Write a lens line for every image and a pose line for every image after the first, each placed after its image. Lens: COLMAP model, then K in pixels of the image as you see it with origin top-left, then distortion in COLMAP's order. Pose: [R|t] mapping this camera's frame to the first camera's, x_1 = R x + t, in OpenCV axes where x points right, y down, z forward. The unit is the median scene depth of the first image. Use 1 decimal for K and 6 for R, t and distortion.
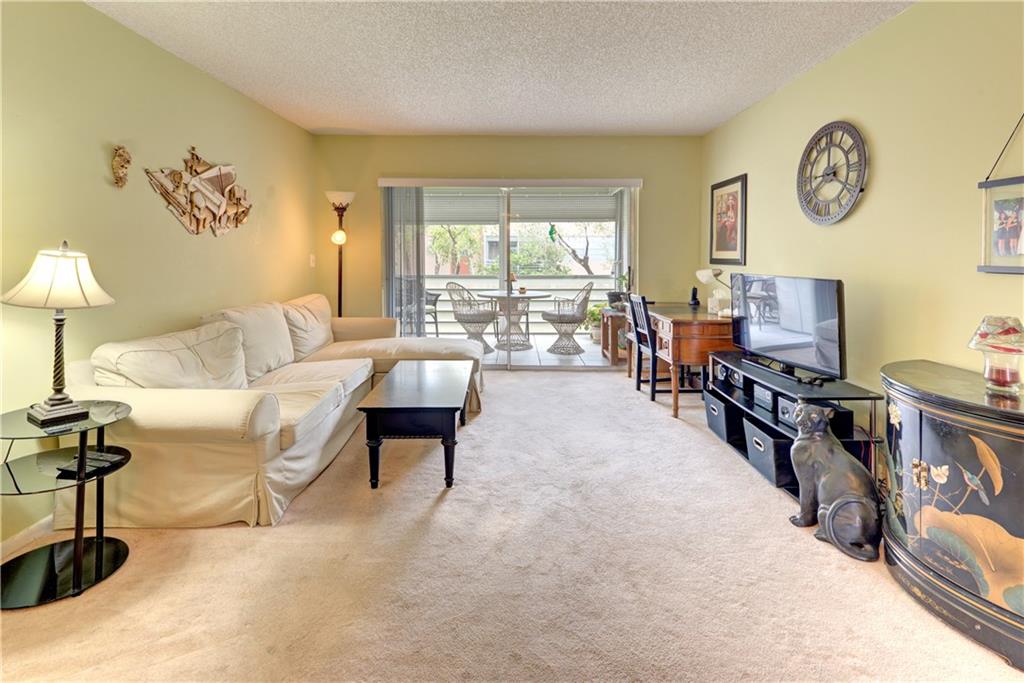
lens RADIAL K [[474.0, 0, 509.5], [0, 474.0, 284.2], [0, 0, 1]] dist [-0.033556, -0.000163]
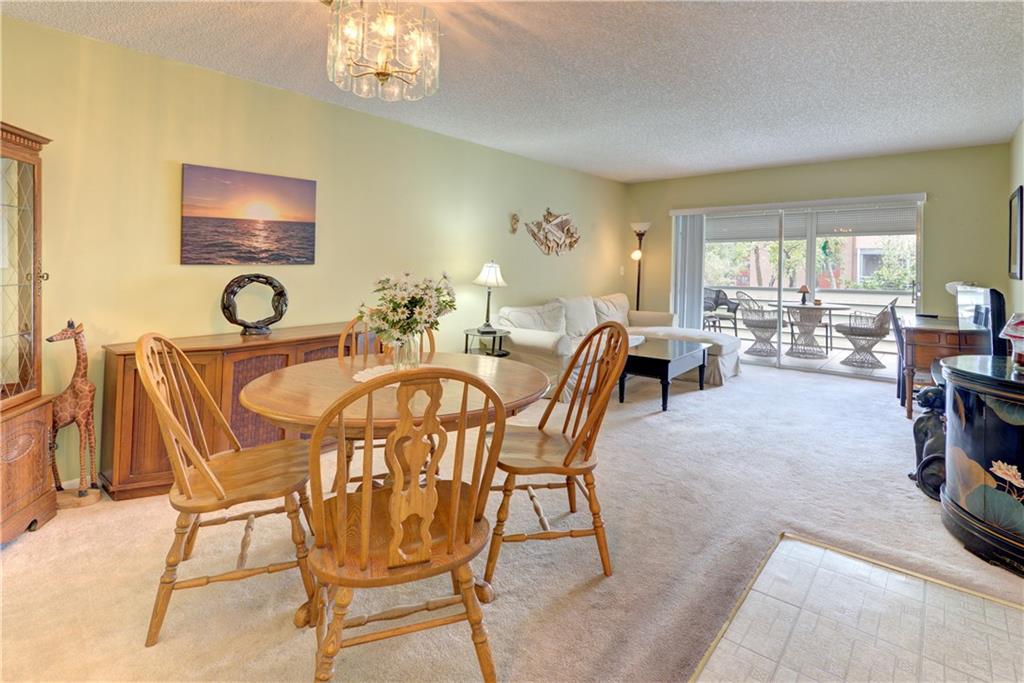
lens RADIAL K [[495.3, 0, 518.1], [0, 495.3, 266.2], [0, 0, 1]] dist [-0.000075, 0.000019]
pose [[0.749991, 0.002790, -0.661443, 0.509092], [-0.045683, 0.997822, -0.047591, 0.033364], [0.659869, 0.065910, 0.748484, -0.512172]]
